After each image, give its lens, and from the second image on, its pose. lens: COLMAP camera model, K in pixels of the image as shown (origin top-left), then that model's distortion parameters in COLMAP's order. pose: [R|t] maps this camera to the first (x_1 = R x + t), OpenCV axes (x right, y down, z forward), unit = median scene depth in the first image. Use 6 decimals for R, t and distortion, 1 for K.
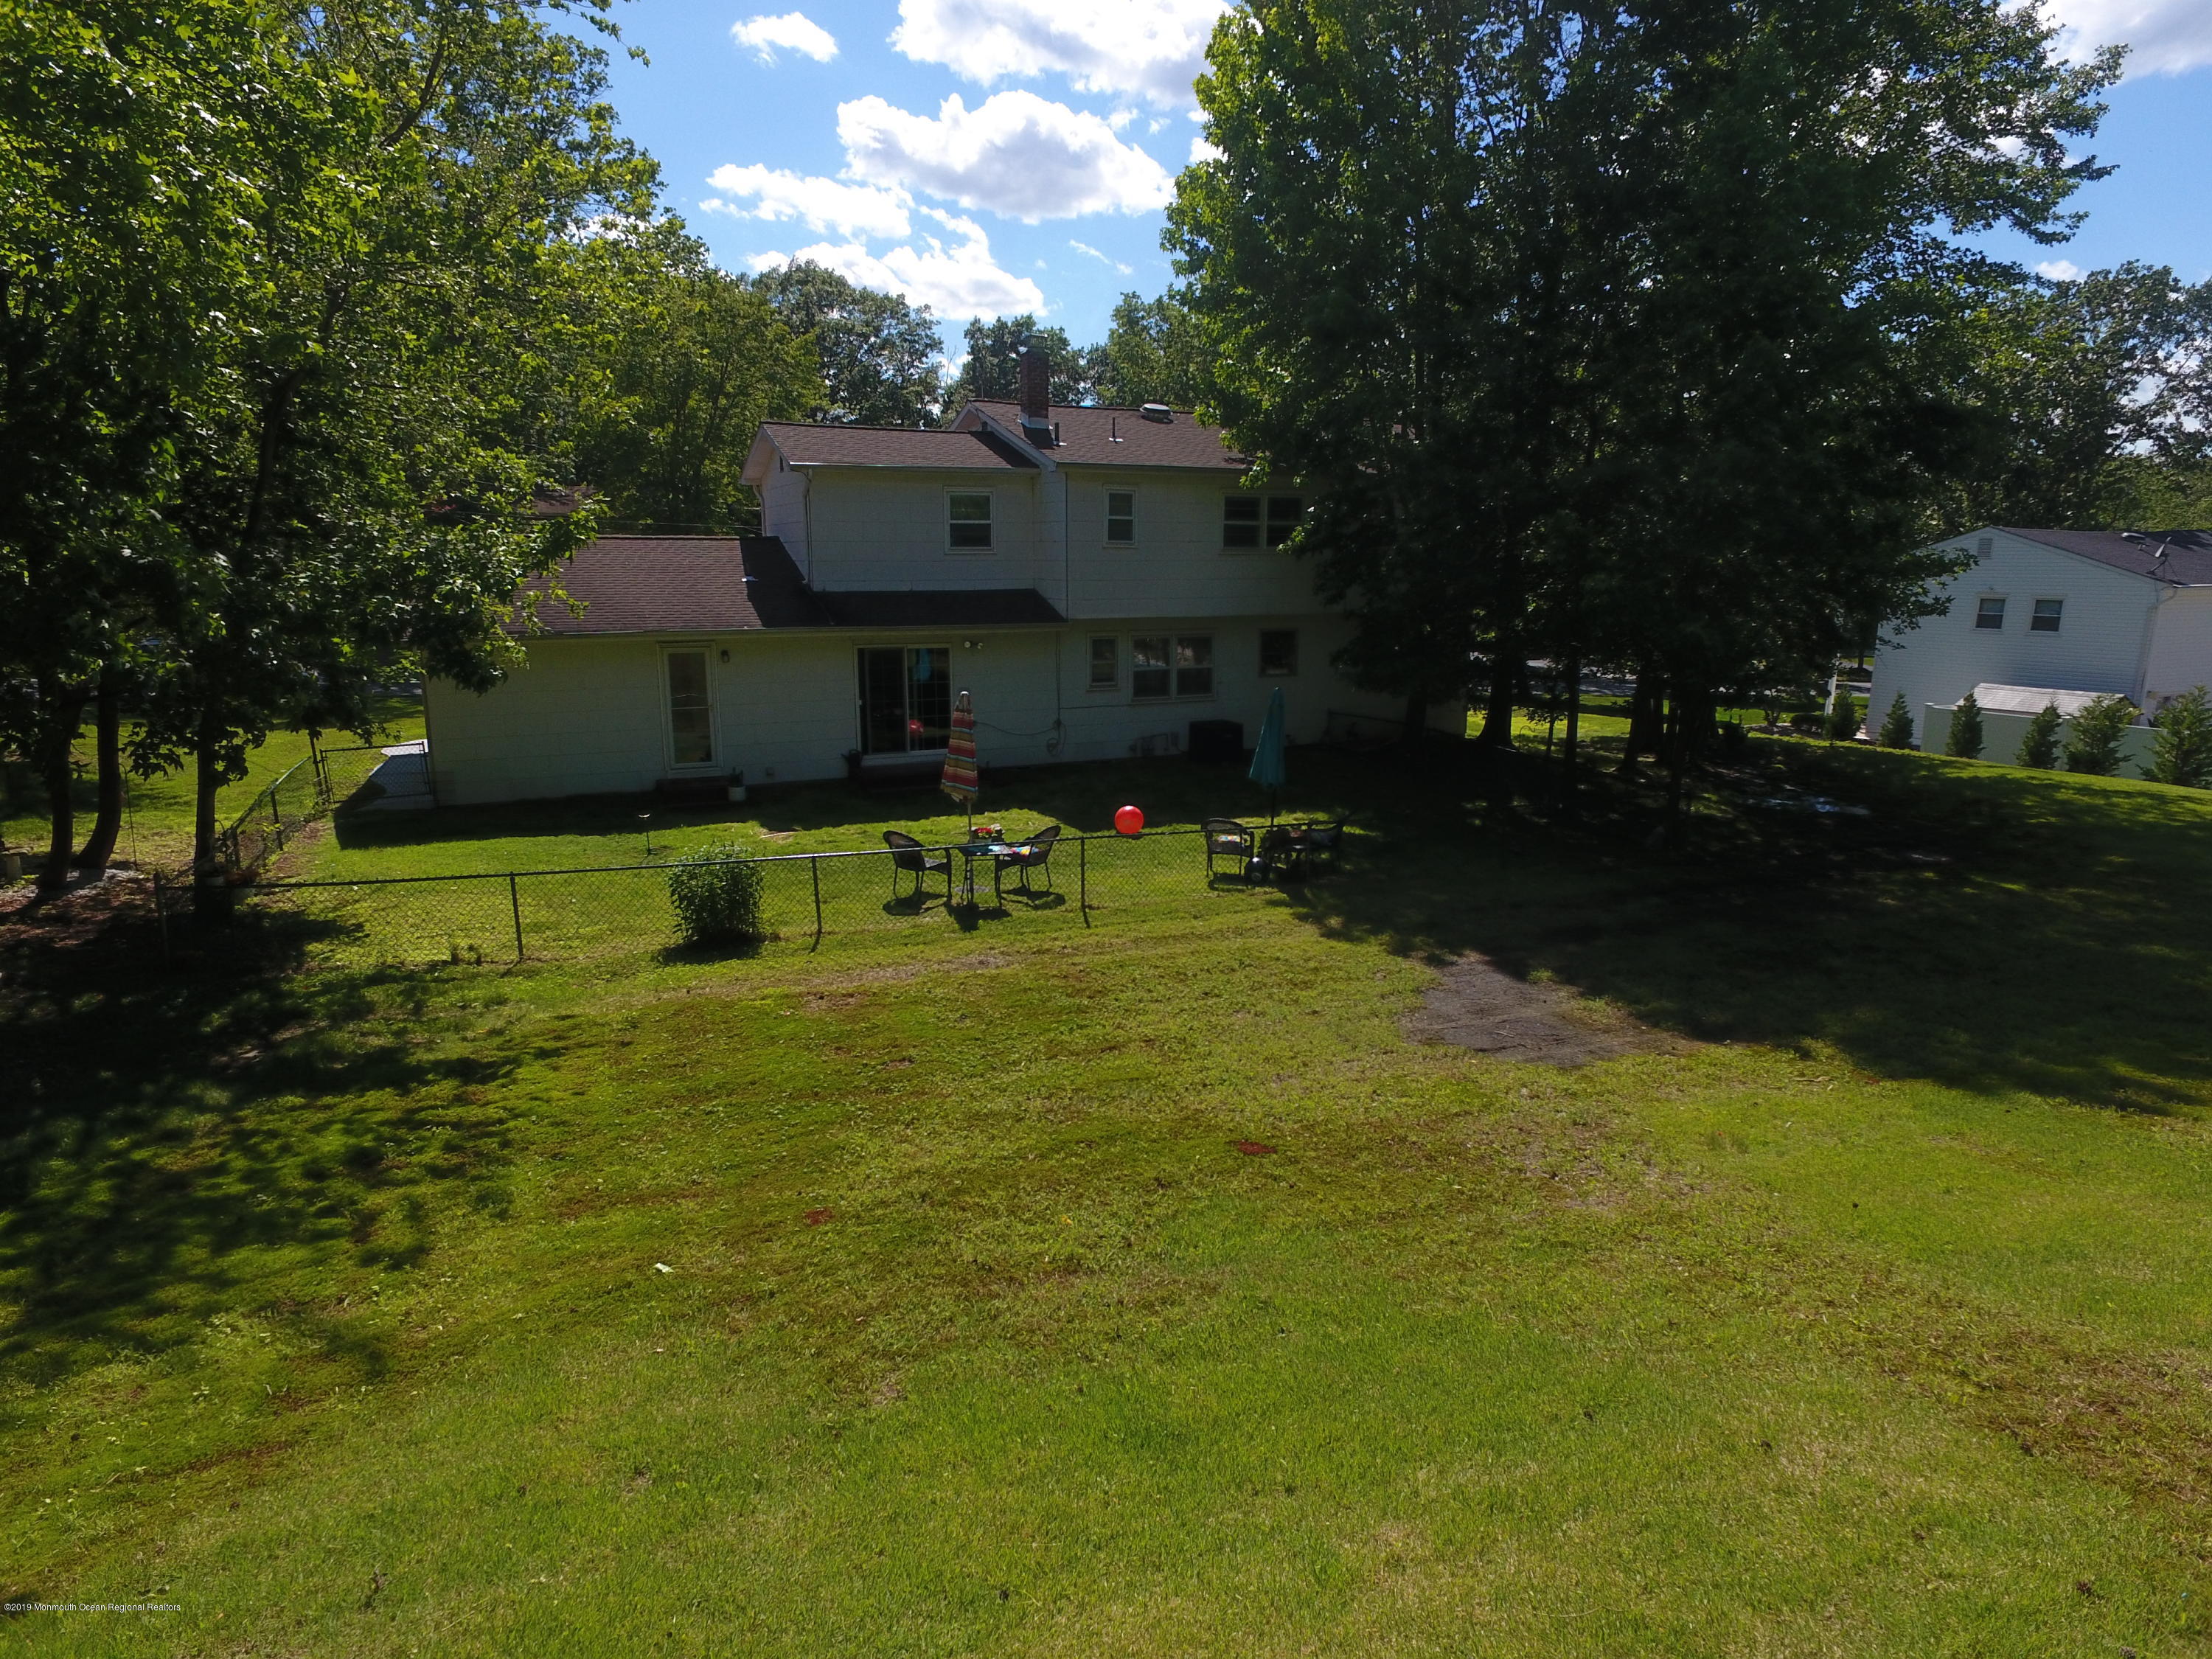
lens RADIAL K [[1280.2, 0, 1109.3], [0, 1280.2, 841.2], [0, 0, 1]] dist [-0.003801, 0.001158]
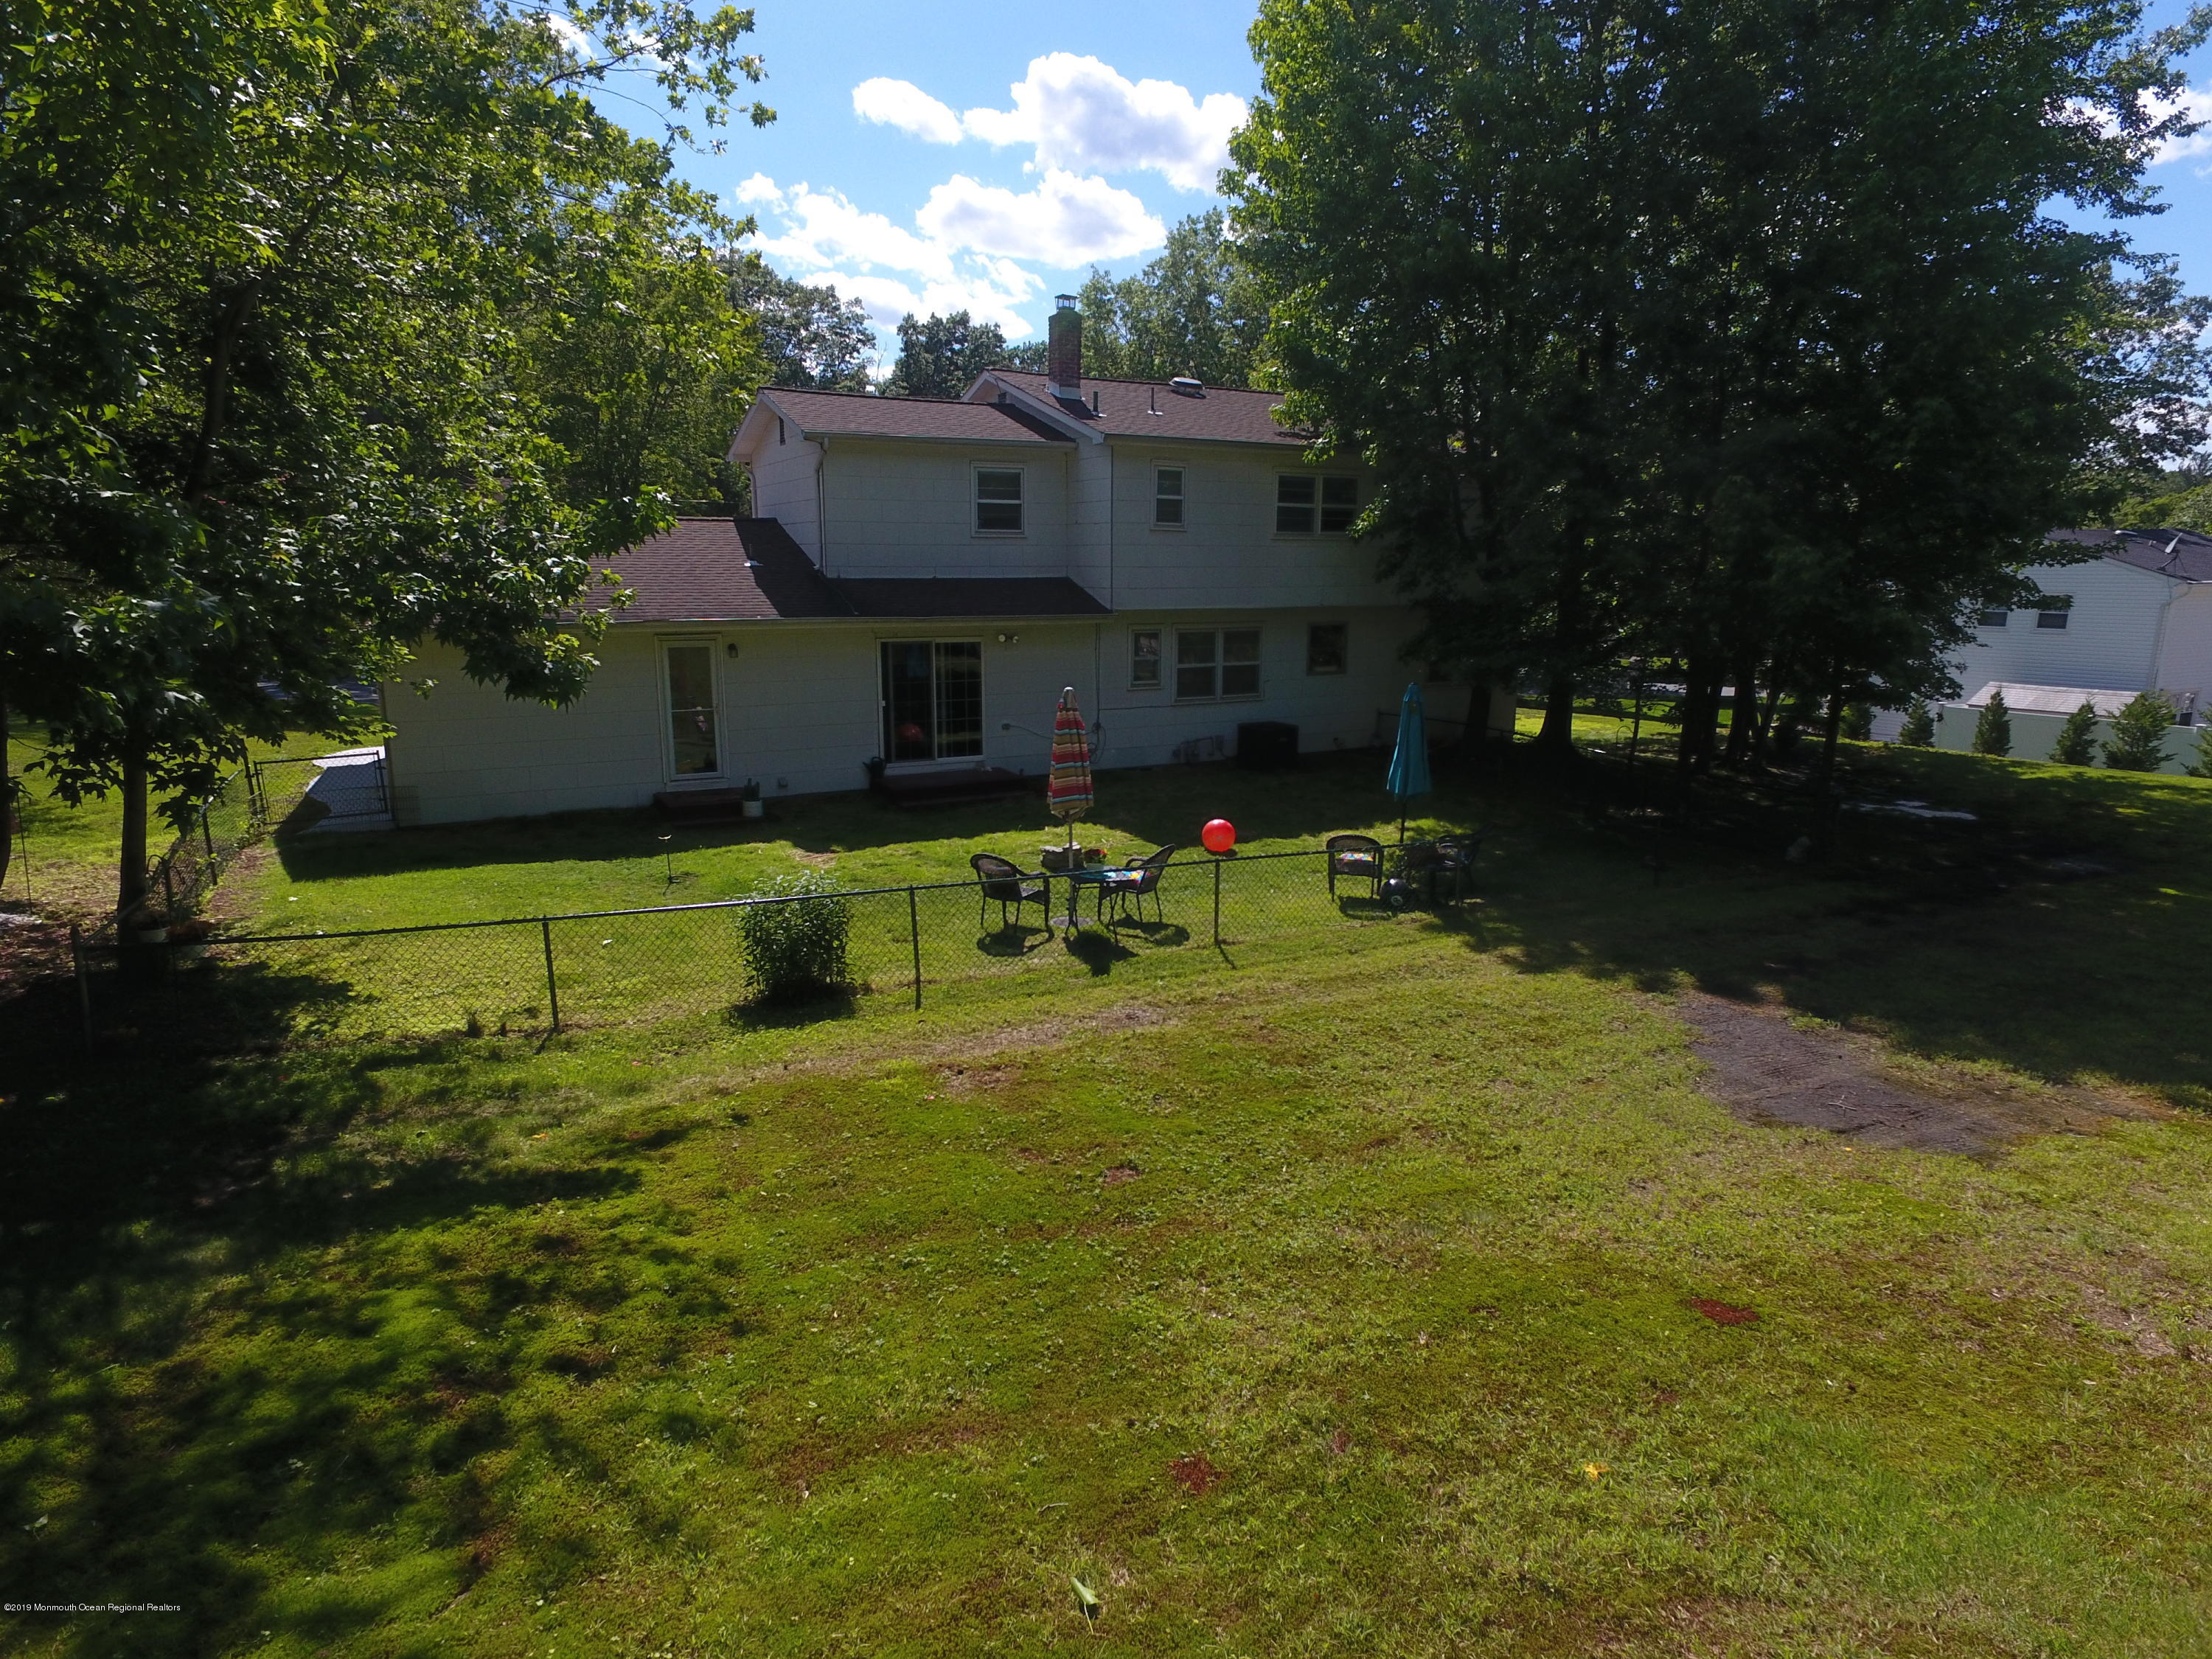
lens RADIAL K [[1286.4, 0, 1109.9], [0, 1286.4, 839.5], [0, 0, 1]] dist [-0.002290, 0.002201]
pose [[0.998074, -0.010463, 0.061142, -0.125416], [0.010833, 0.999925, -0.005716, -0.010628], [-0.061078, 0.006367, 0.998113, 0.141987]]
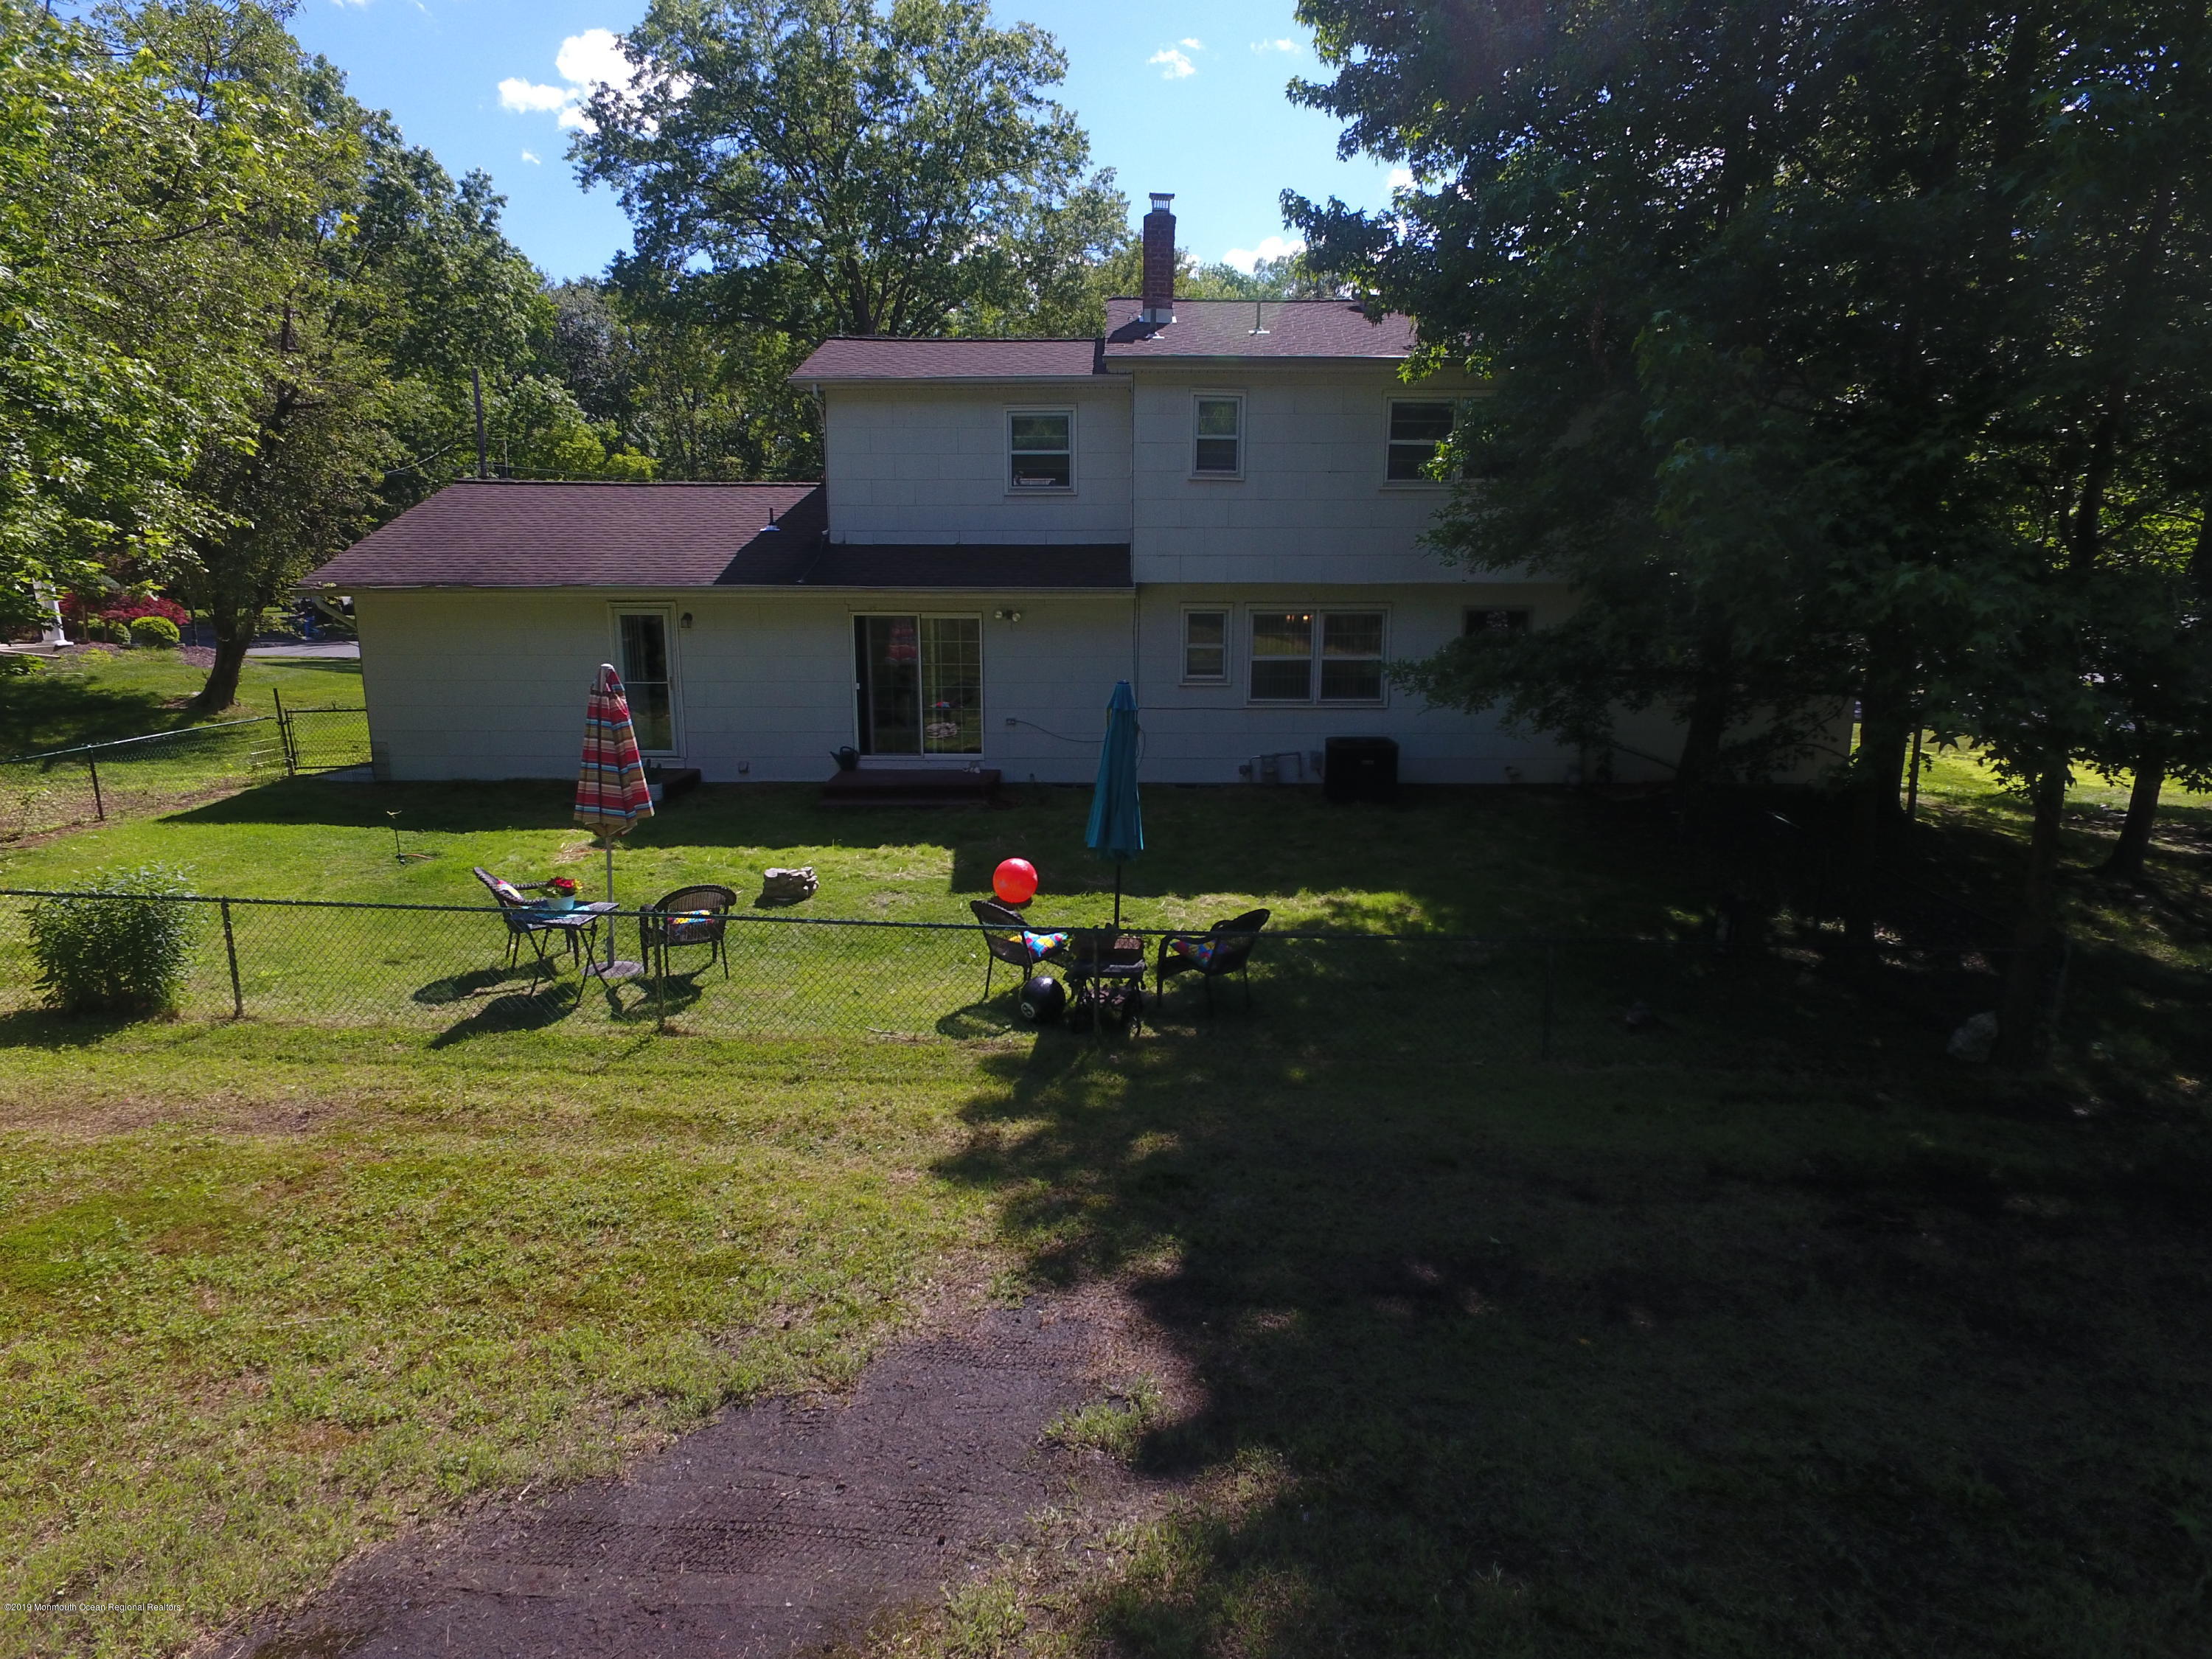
lens RADIAL K [[1270.4, 0, 1094.6], [0, 1270.4, 870.0], [0, 0, 1]] dist [0.000176, 0.000716]
pose [[0.902743, 0.102901, -0.417693, 0.357978], [-0.093429, 0.994692, 0.043122, -0.059607], [0.419913, 0.000097, 0.907565, 0.484611]]
